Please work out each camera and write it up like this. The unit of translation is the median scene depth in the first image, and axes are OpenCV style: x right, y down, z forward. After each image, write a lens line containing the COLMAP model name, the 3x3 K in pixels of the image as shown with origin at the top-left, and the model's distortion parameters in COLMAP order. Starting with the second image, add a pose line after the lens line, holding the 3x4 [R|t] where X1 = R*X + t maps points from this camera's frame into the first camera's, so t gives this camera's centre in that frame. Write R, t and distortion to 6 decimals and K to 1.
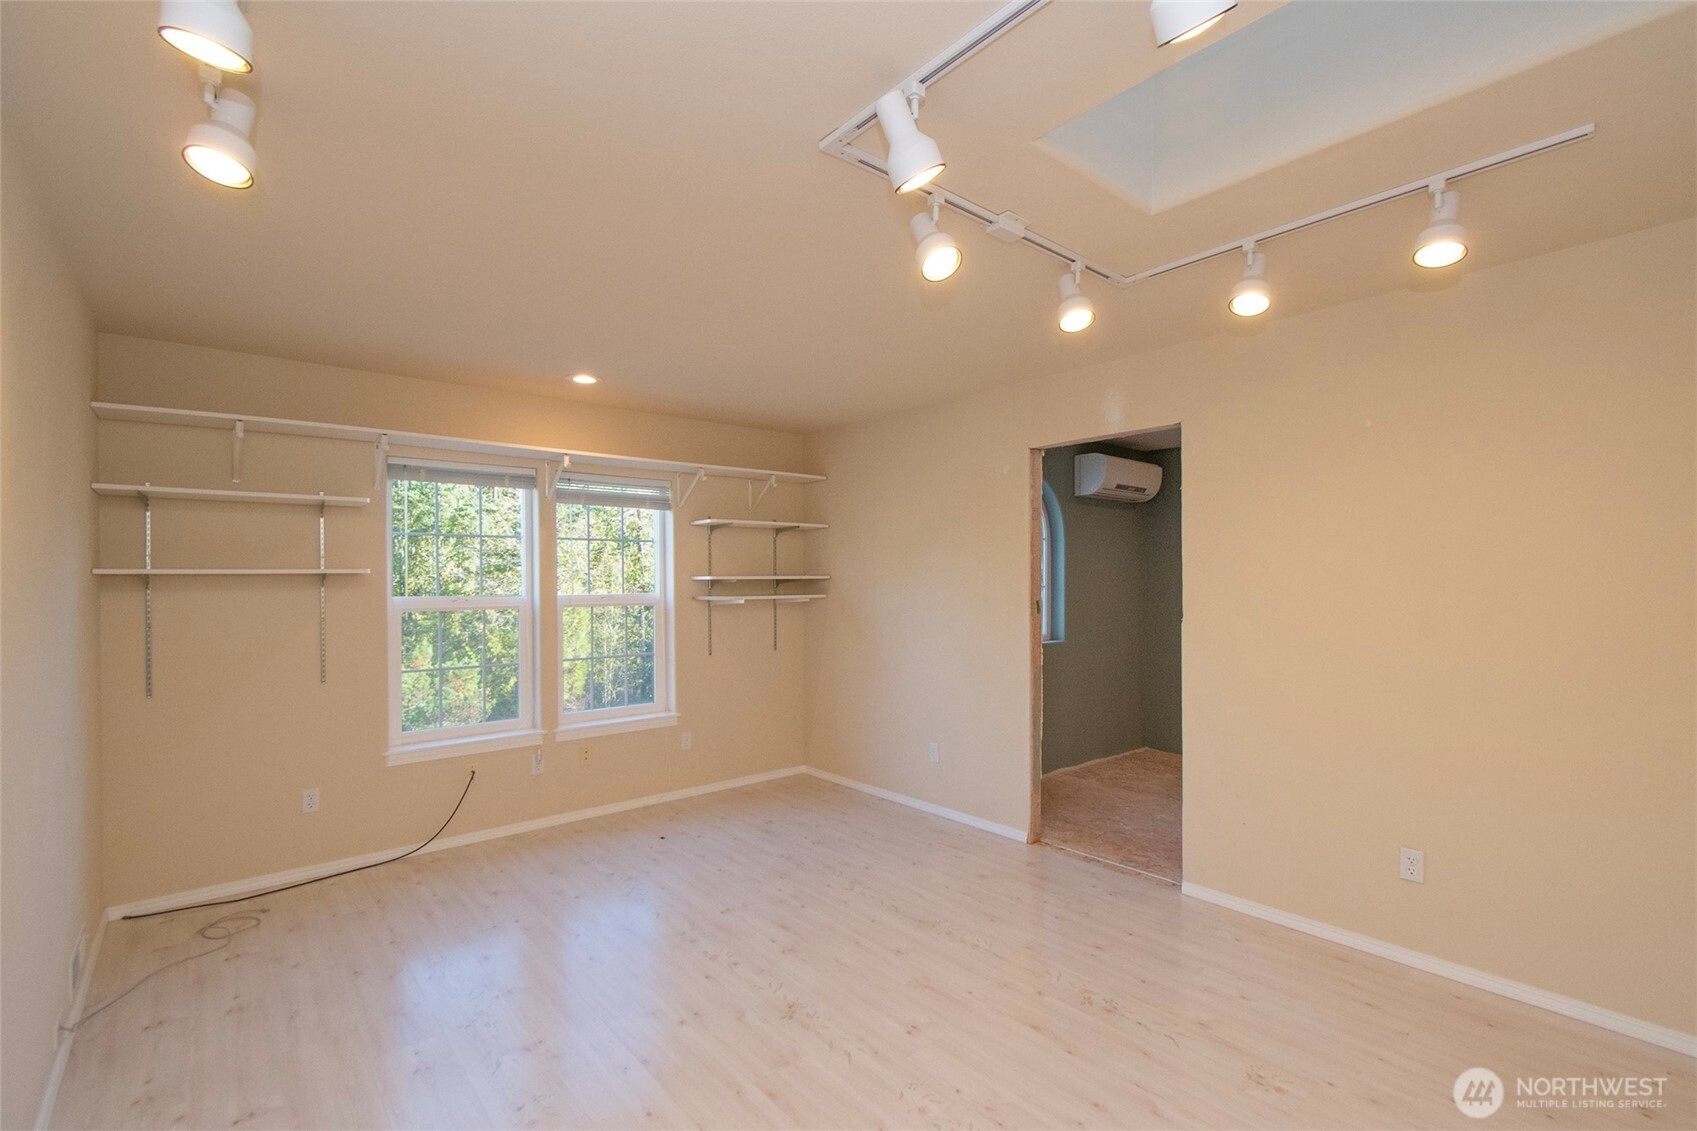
lens RADIAL K [[756.9, 0, 834.8], [0, 756.9, 568.2], [0, 0, 1]] dist [-0.000422, -0.000101]
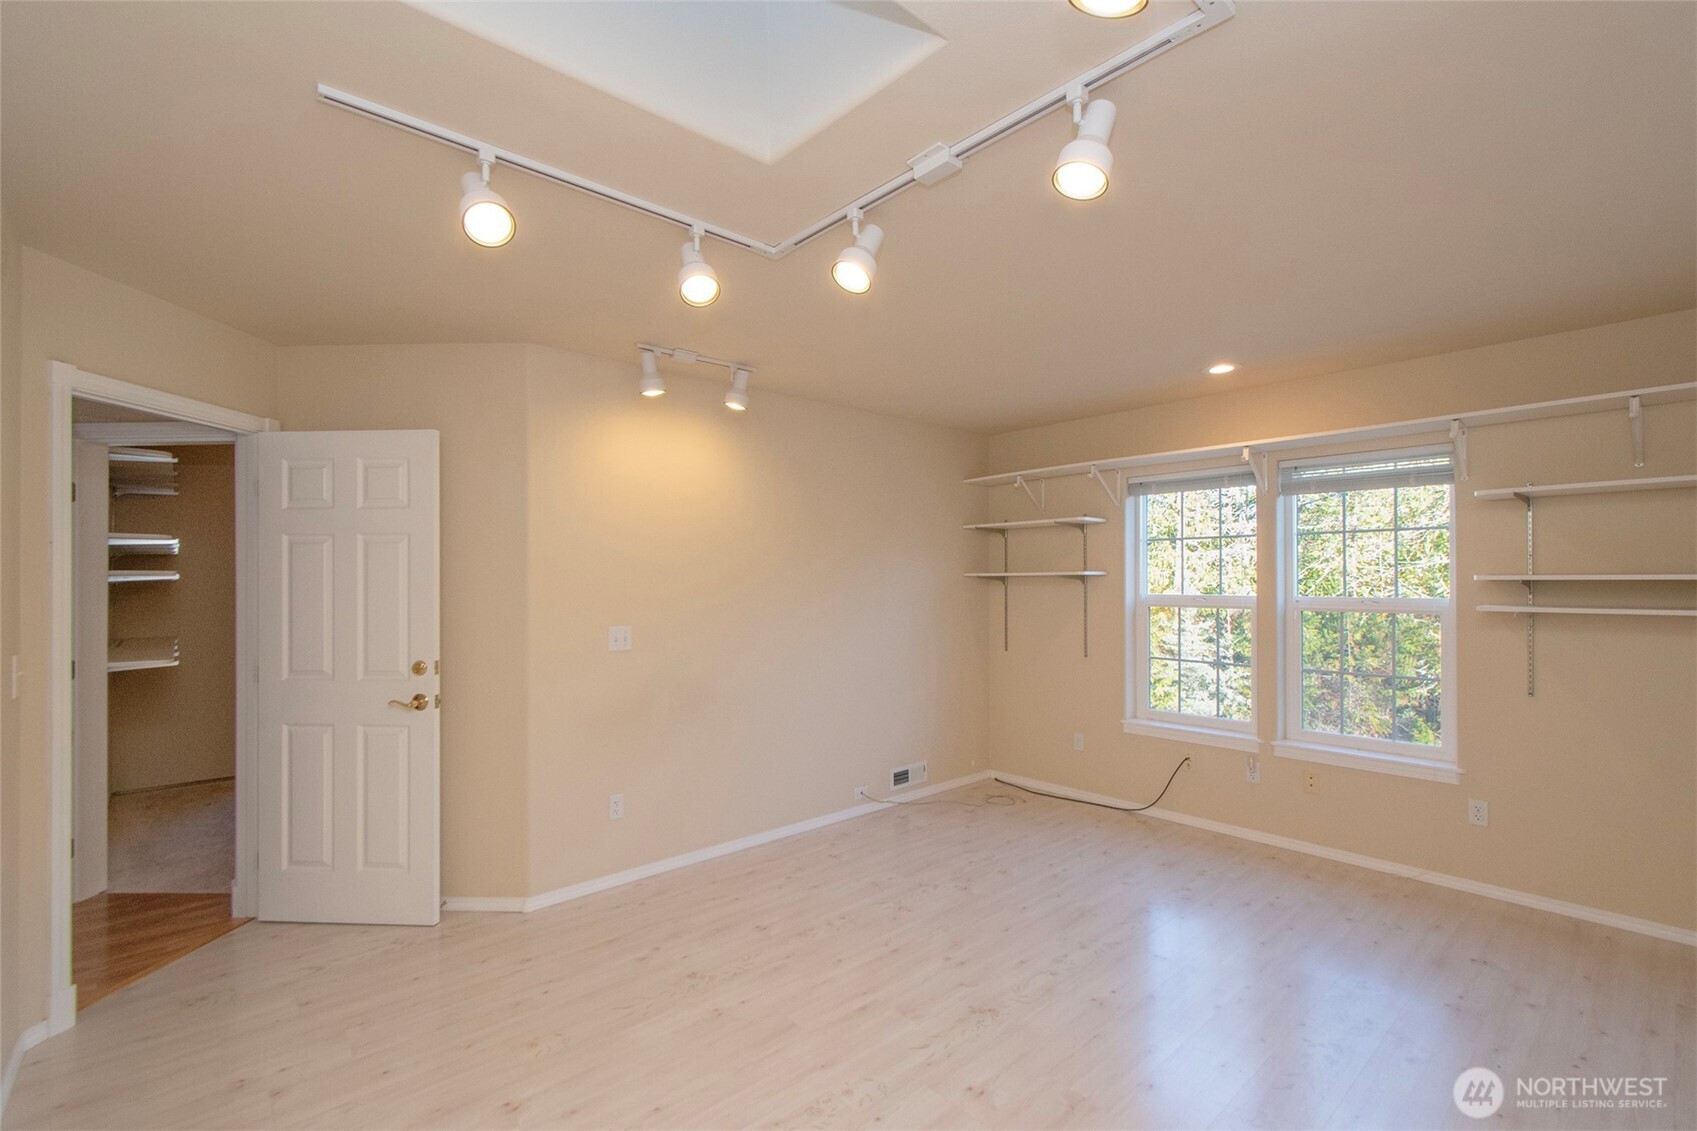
lens RADIAL K [[756.9, 0, 851.6], [0, 756.9, 558.9], [0, 0, 1]] dist [-0.000422, -0.000101]
pose [[0.026061, -0.026345, -0.999313, 0.588493], [0.013431, 0.999572, -0.026001, 0.007727], [0.999570, -0.012744, 0.026404, 0.498222]]
